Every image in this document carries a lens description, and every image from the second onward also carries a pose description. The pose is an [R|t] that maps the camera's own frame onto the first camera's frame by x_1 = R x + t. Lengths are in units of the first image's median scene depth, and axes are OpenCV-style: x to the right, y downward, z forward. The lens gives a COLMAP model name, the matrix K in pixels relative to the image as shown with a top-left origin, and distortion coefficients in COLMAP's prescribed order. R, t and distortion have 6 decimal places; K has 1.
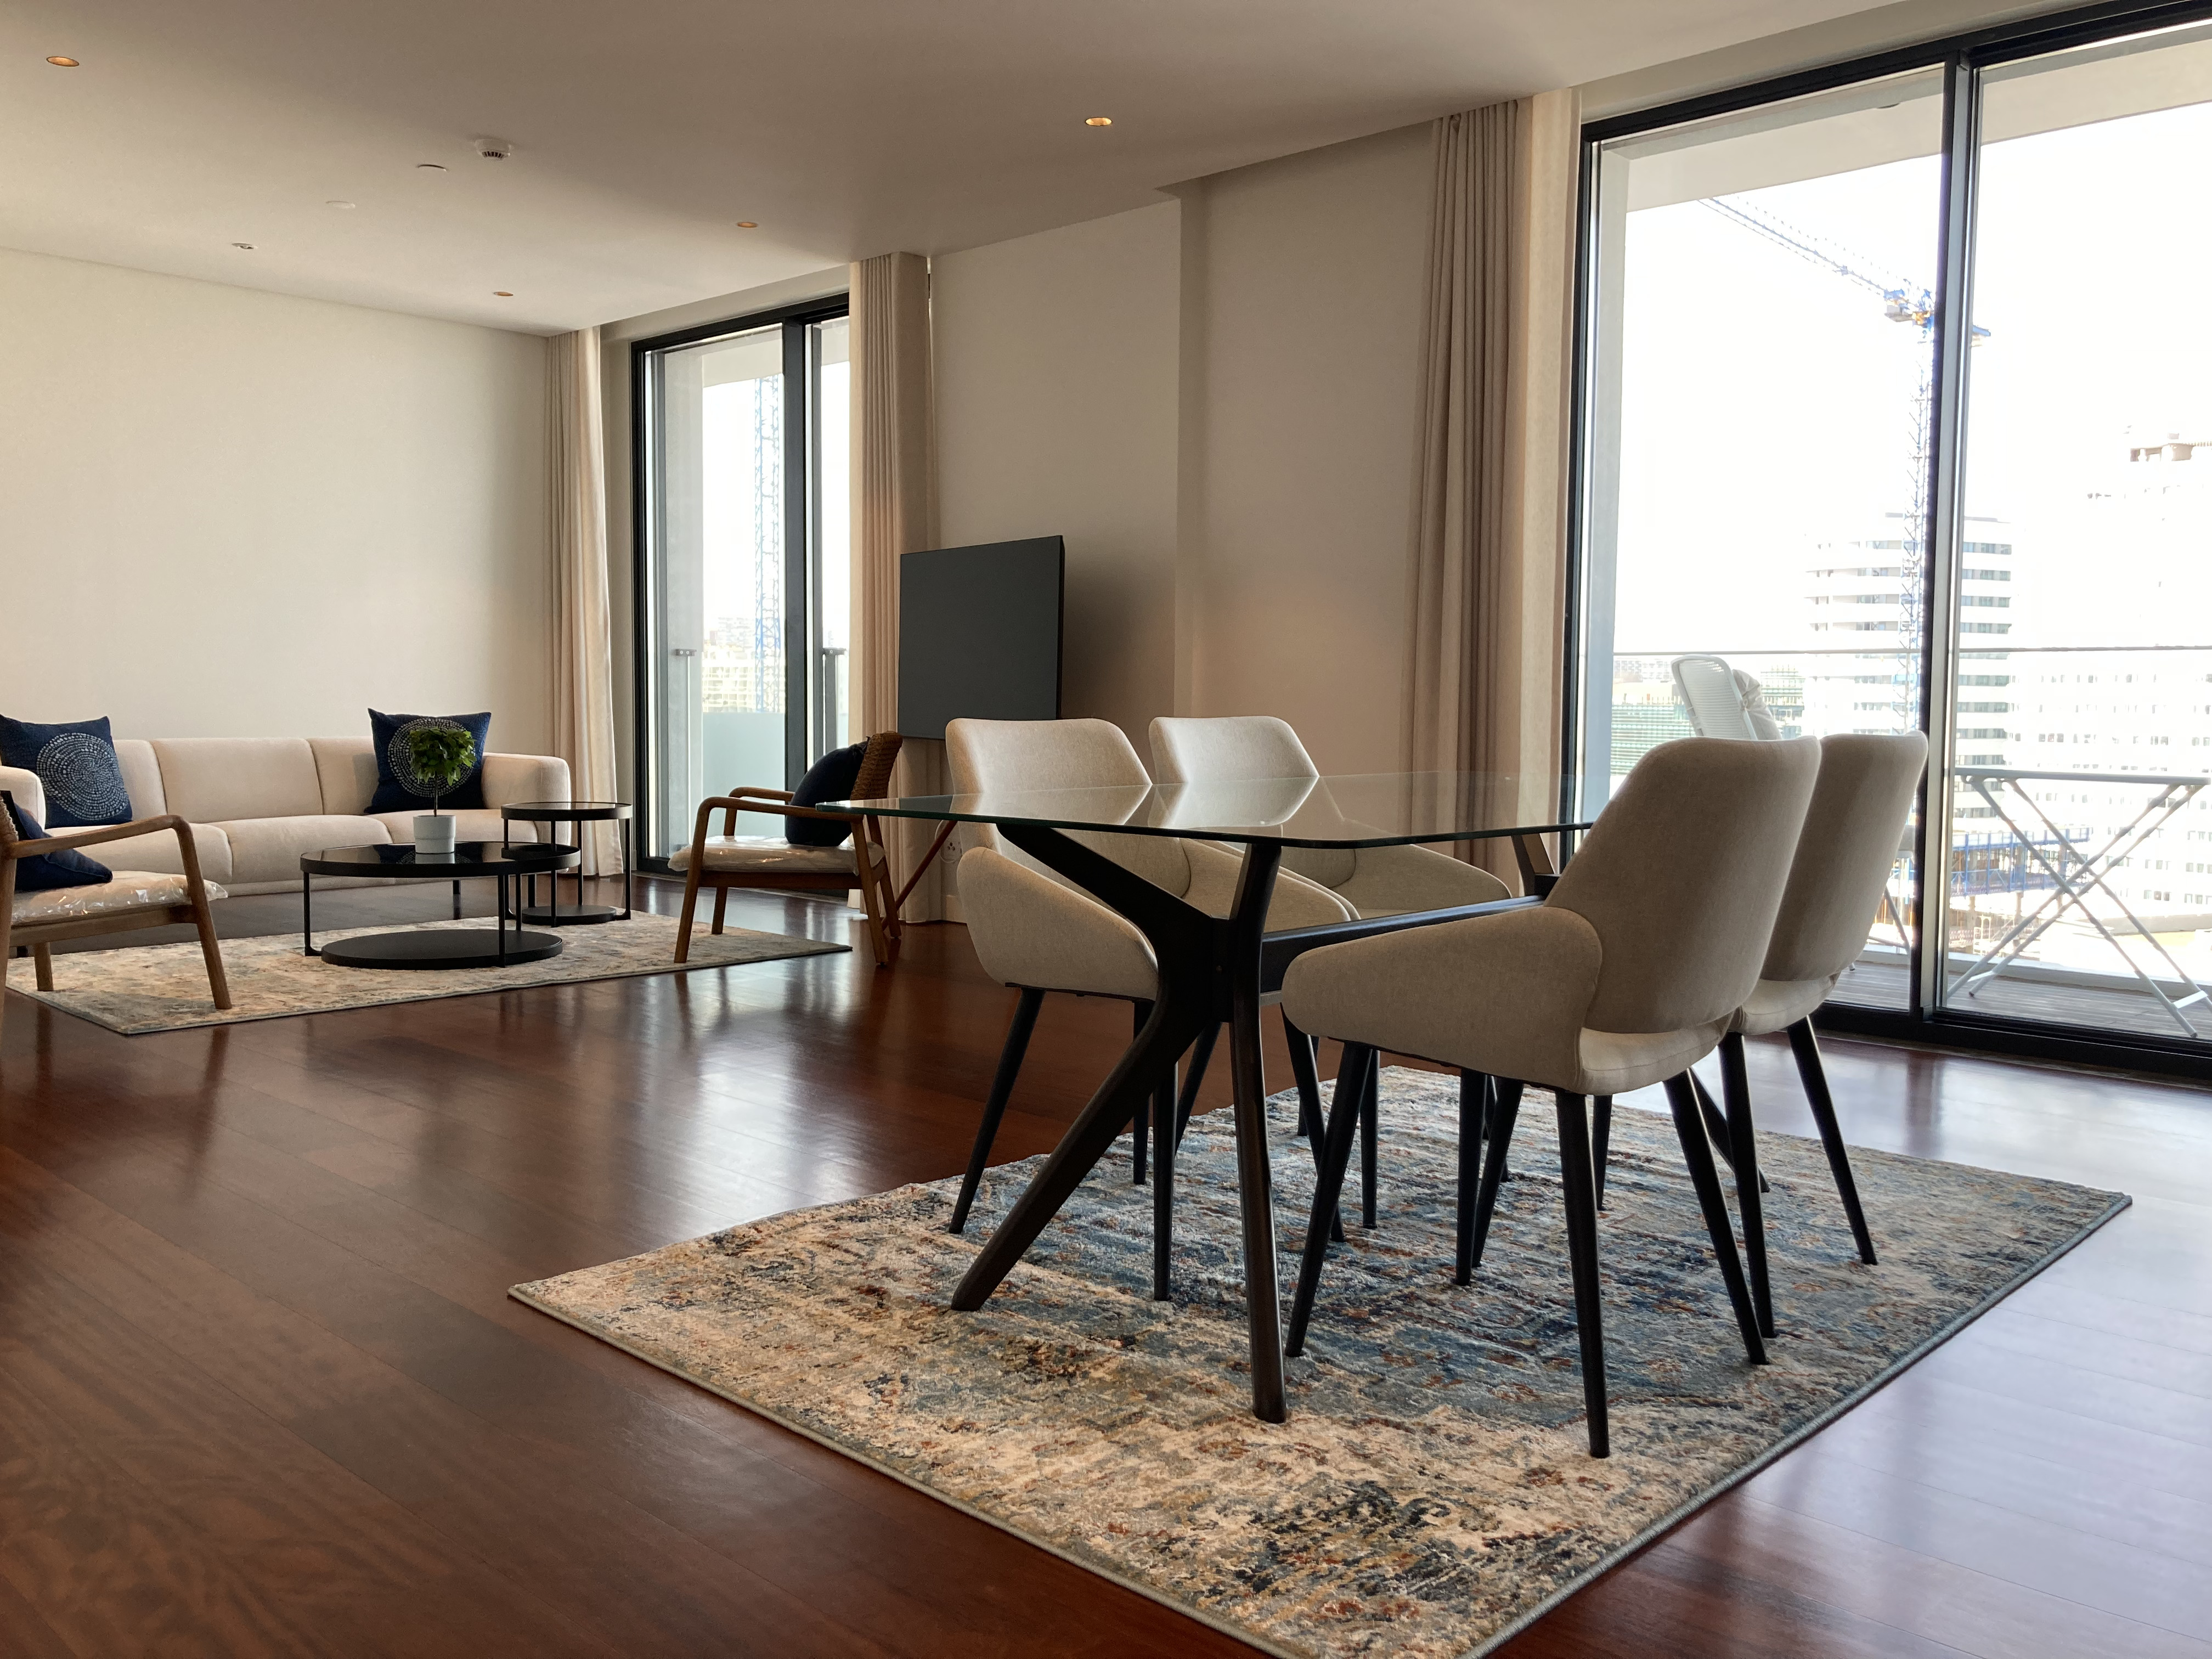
lens RADIAL K [[1808.0, 0, 1106.0], [0, 1808.0, 829.5], [0, 0, 1]] dist [0.010270, 0.004667]
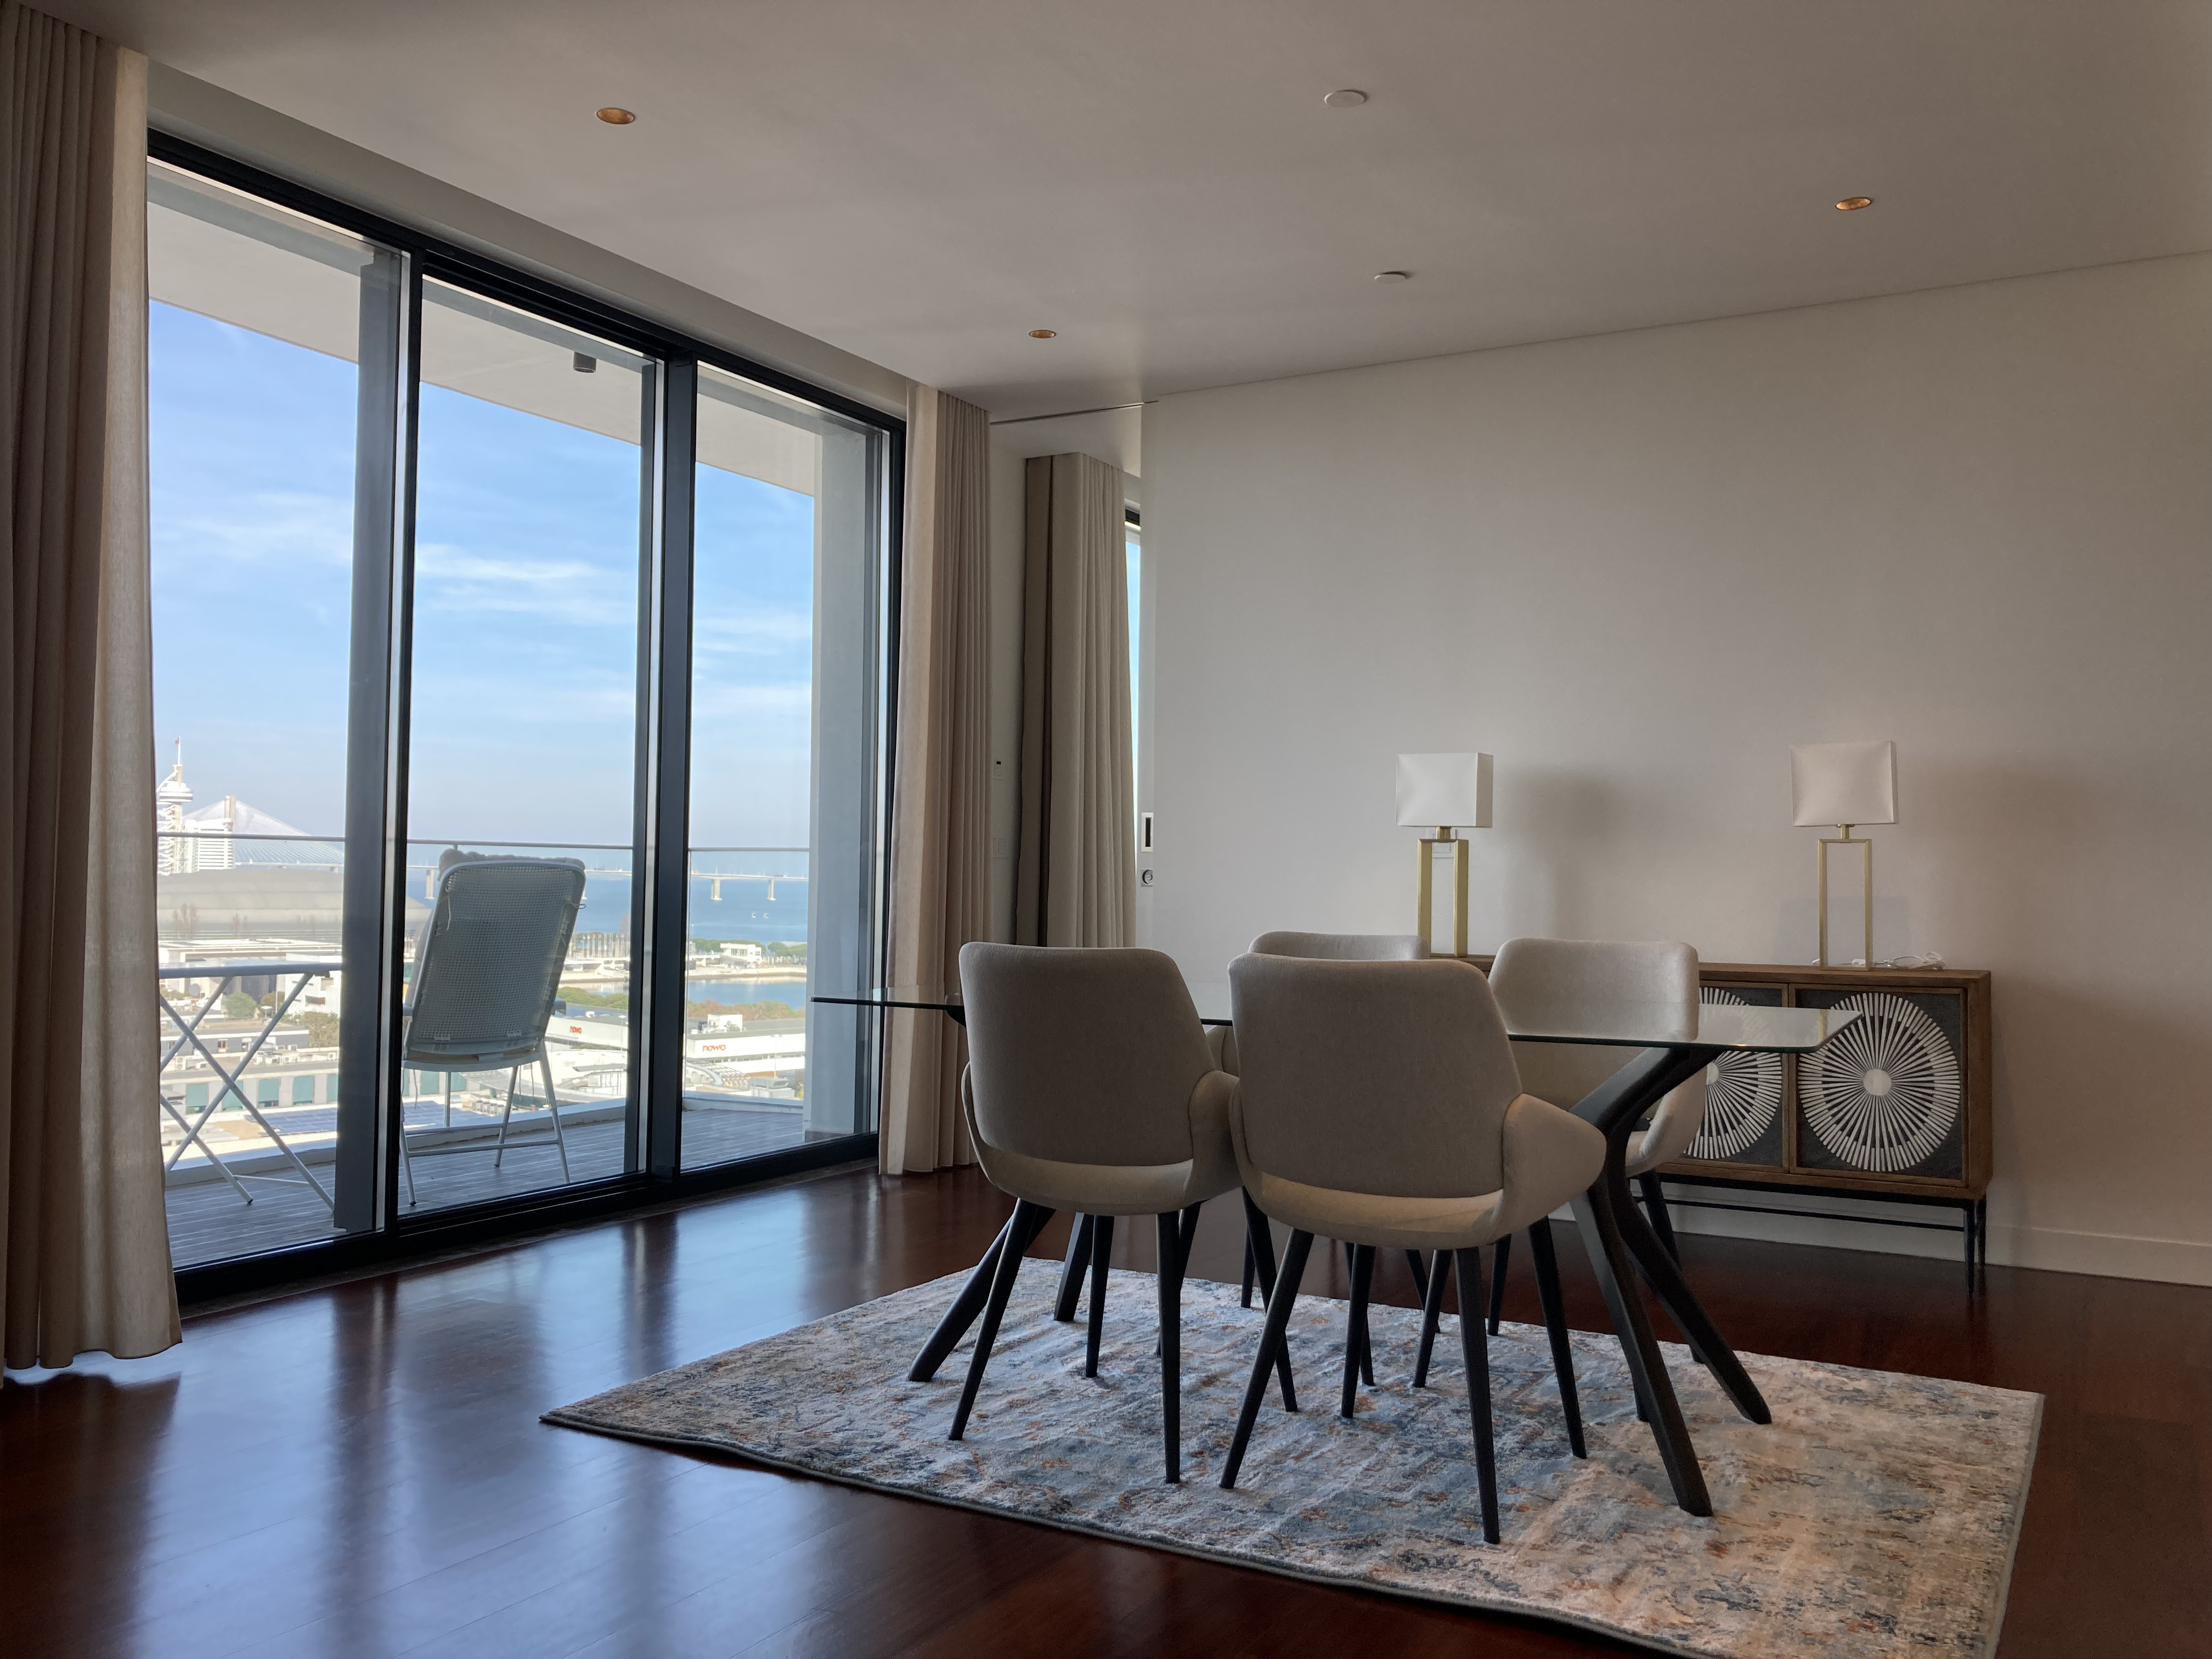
lens RADIAL K [[1808.0, 0, 1106.0], [0, 1808.0, 829.5], [0, 0, 1]] dist [0.010270, 0.004667]
pose [[-0.242611, 0.018538, 0.969946, -0.998576], [0.057654, 0.998326, -0.004659, -0.144779], [-0.968409, 0.054791, -0.243274, 1.527442]]
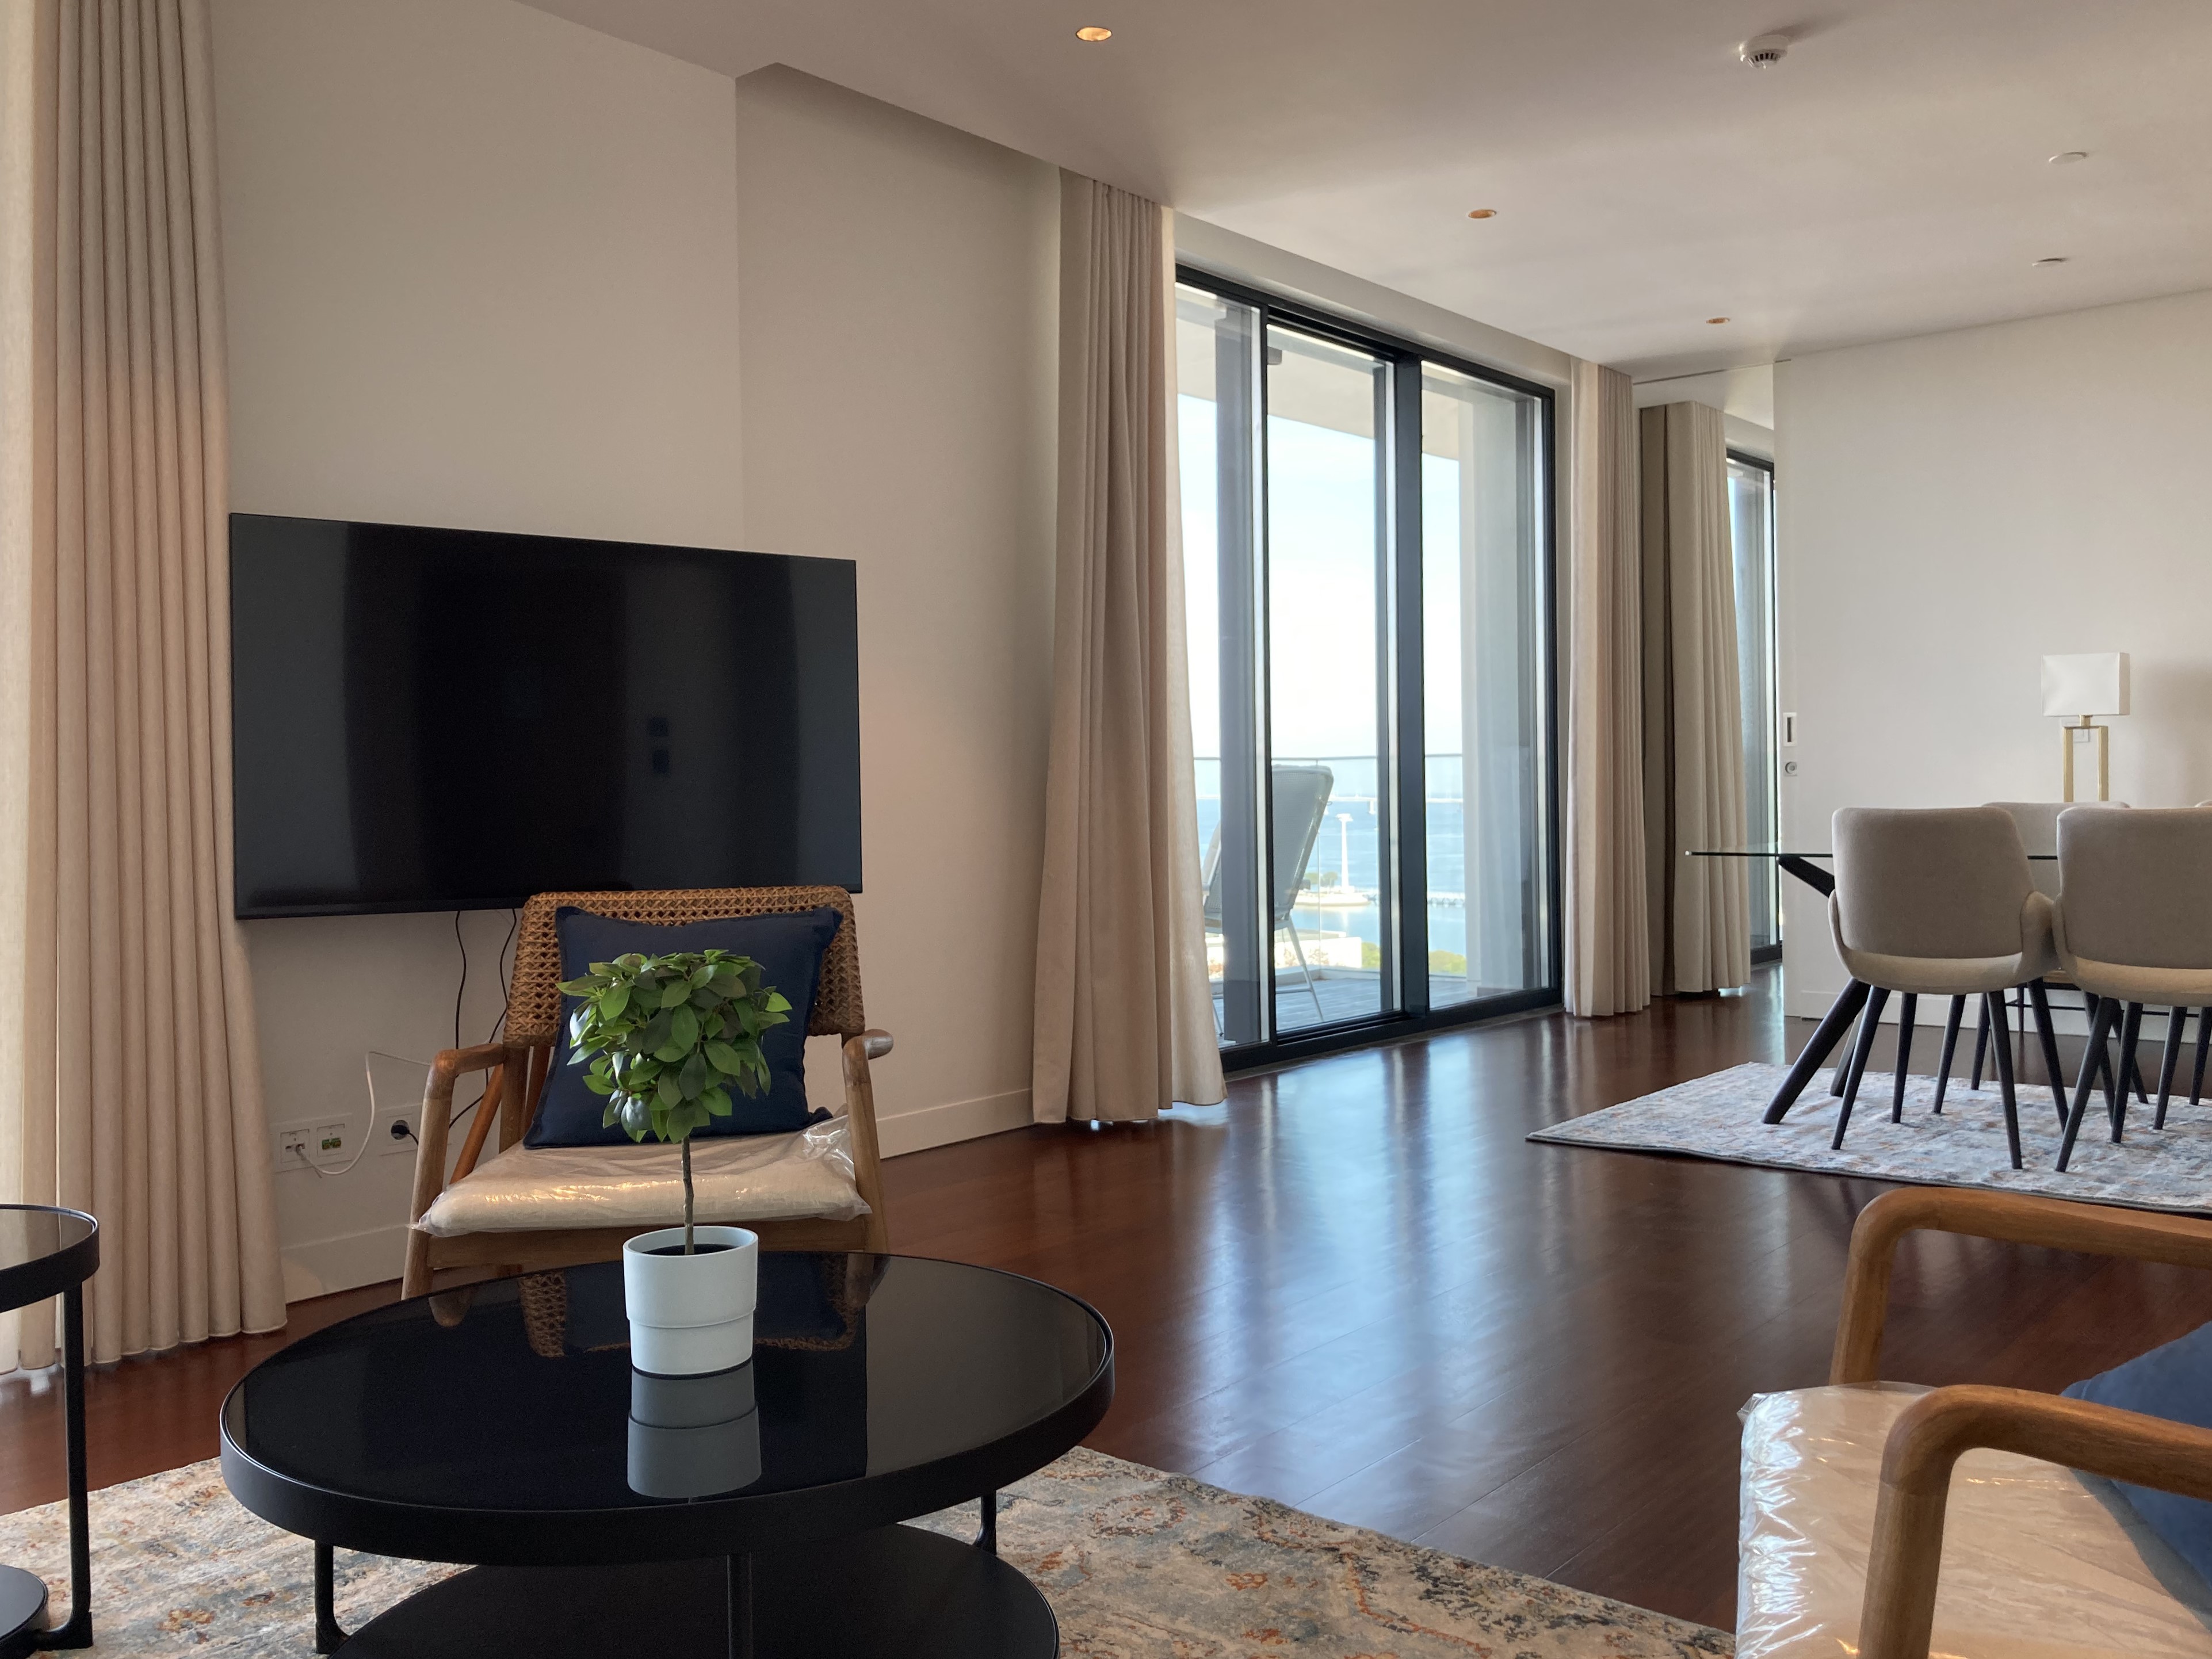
lens RADIAL K [[1861.7, 0, 1106.0], [0, 1861.7, 829.5], [0, 0, 1]] dist [-0.003040, -0.011071]
pose [[-0.054199, -0.025013, 0.998217, -1.503128], [0.089232, 0.995565, 0.029792, -0.172761], [-0.994535, 0.090688, -0.051726, 2.074047]]
